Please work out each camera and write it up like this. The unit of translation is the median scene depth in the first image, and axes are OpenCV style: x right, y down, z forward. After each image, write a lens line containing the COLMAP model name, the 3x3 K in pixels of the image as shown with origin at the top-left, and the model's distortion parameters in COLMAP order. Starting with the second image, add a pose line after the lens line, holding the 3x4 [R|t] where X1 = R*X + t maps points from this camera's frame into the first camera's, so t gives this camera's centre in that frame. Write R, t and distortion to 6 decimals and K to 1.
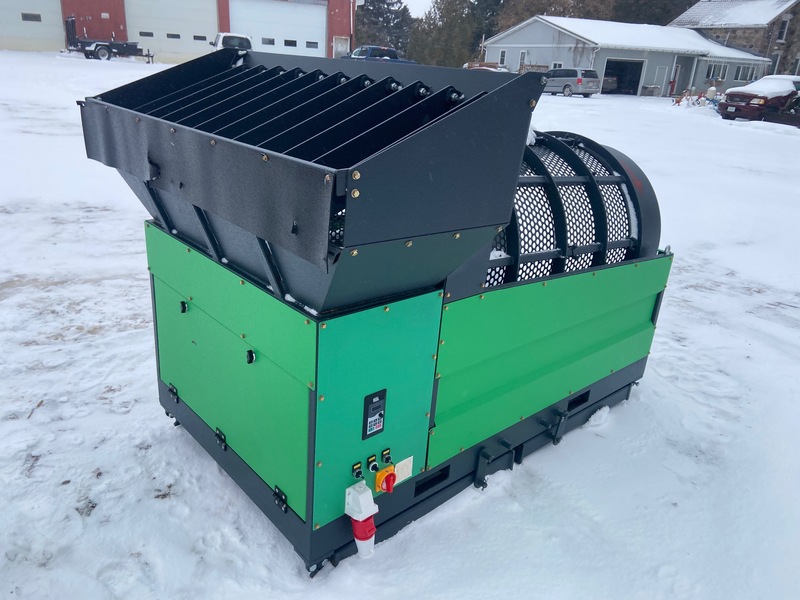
lens RADIAL K [[606.0, 0, 392.7], [0, 606.0, 297.8], [0, 0, 1]] dist [0.119996, -0.140989]
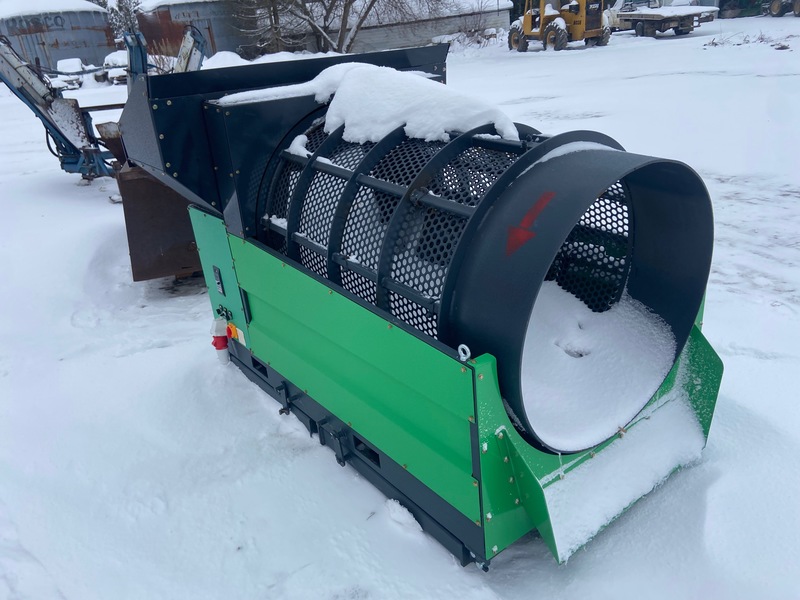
lens RADIAL K [[606.0, 0, 392.7], [0, 606.0, 297.8], [0, 0, 1]] dist [0.119996, -0.140989]
pose [[-0.089168, 0.325109, -0.941463, 1.155515], [-0.276818, 0.899900, 0.336974, -0.351947], [0.956776, 0.290661, 0.009754, 1.100167]]
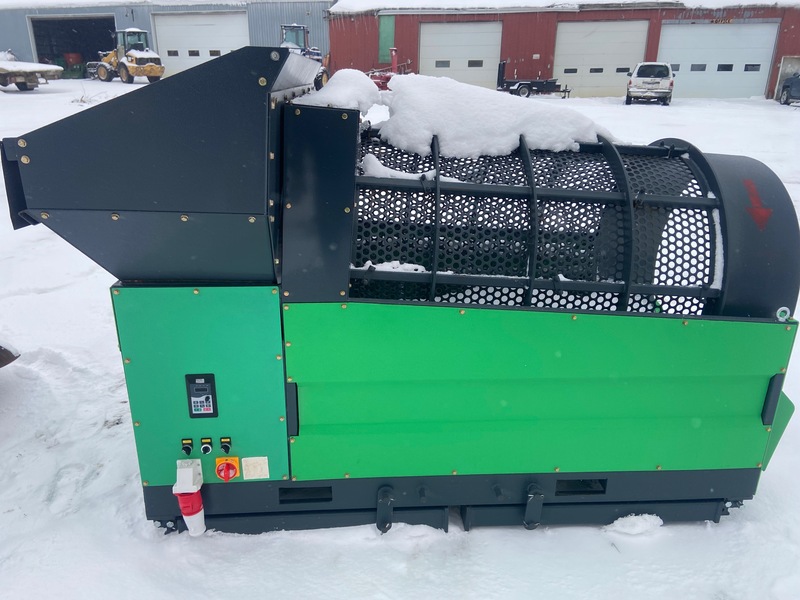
lens RADIAL K [[606.0, 0, 392.7], [0, 606.0, 297.8], [0, 0, 1]] dist [0.119996, -0.140989]
pose [[0.787716, 0.153050, -0.596724, 0.613494], [-0.182944, 0.983066, 0.010642, -0.030136], [0.588248, 0.100784, 0.802376, 0.262591]]
